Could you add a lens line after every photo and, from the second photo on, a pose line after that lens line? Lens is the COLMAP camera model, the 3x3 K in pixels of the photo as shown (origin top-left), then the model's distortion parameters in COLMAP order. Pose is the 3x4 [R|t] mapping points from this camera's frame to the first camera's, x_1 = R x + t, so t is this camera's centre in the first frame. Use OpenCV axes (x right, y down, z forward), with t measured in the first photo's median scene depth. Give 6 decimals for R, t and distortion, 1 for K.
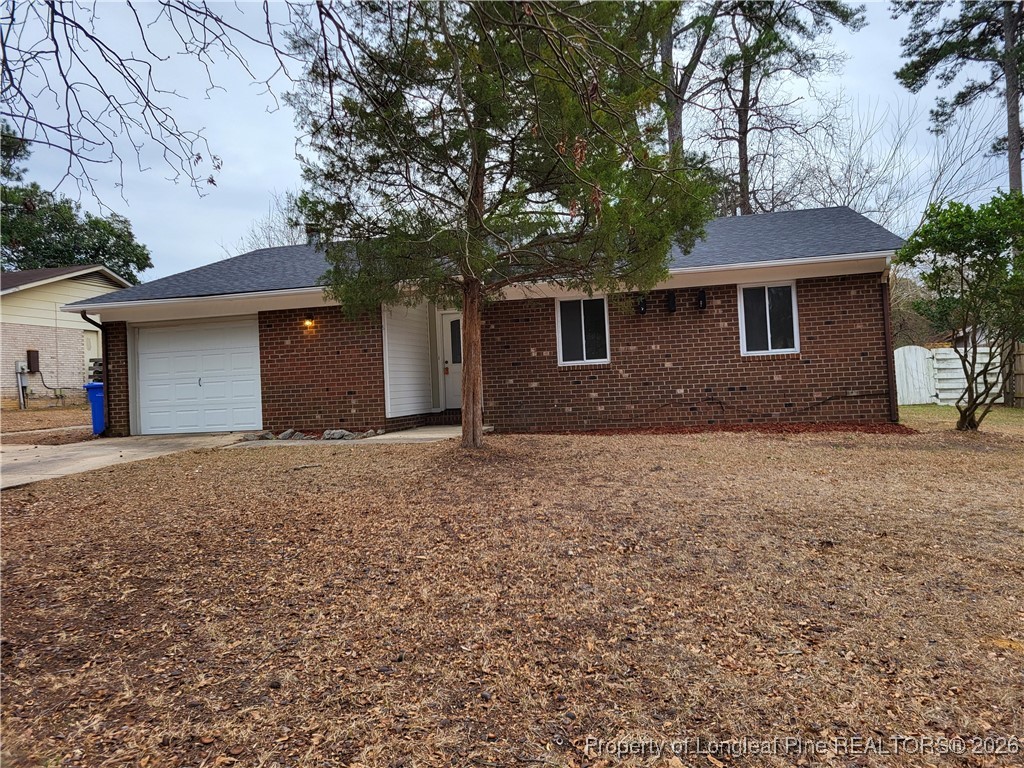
lens RADIAL K [[800.5, 0, 517.5], [0, 800.5, 385.8], [0, 0, 1]] dist [0.051162, -0.018515]
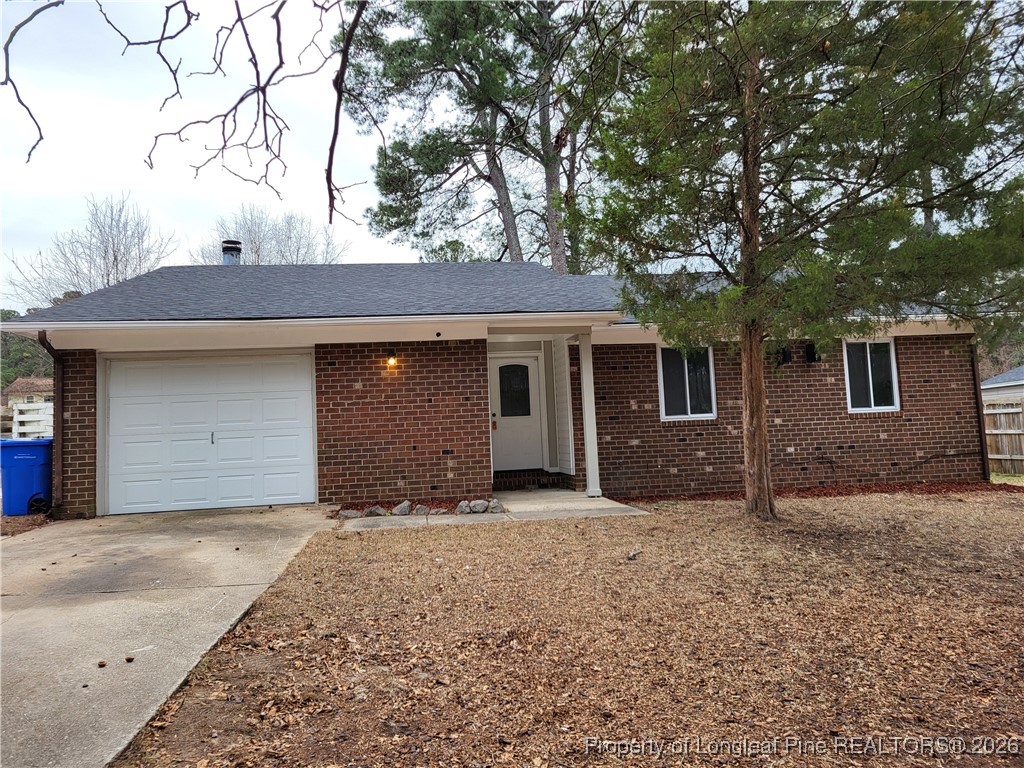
lens RADIAL K [[800.5, 0, 517.5], [0, 800.5, 385.8], [0, 0, 1]] dist [0.051162, -0.018515]
pose [[0.930397, 0.027726, 0.365504, -0.430876], [-0.001530, 0.997420, -0.071769, 0.000253], [-0.366551, 0.066214, 0.928039, 0.243328]]
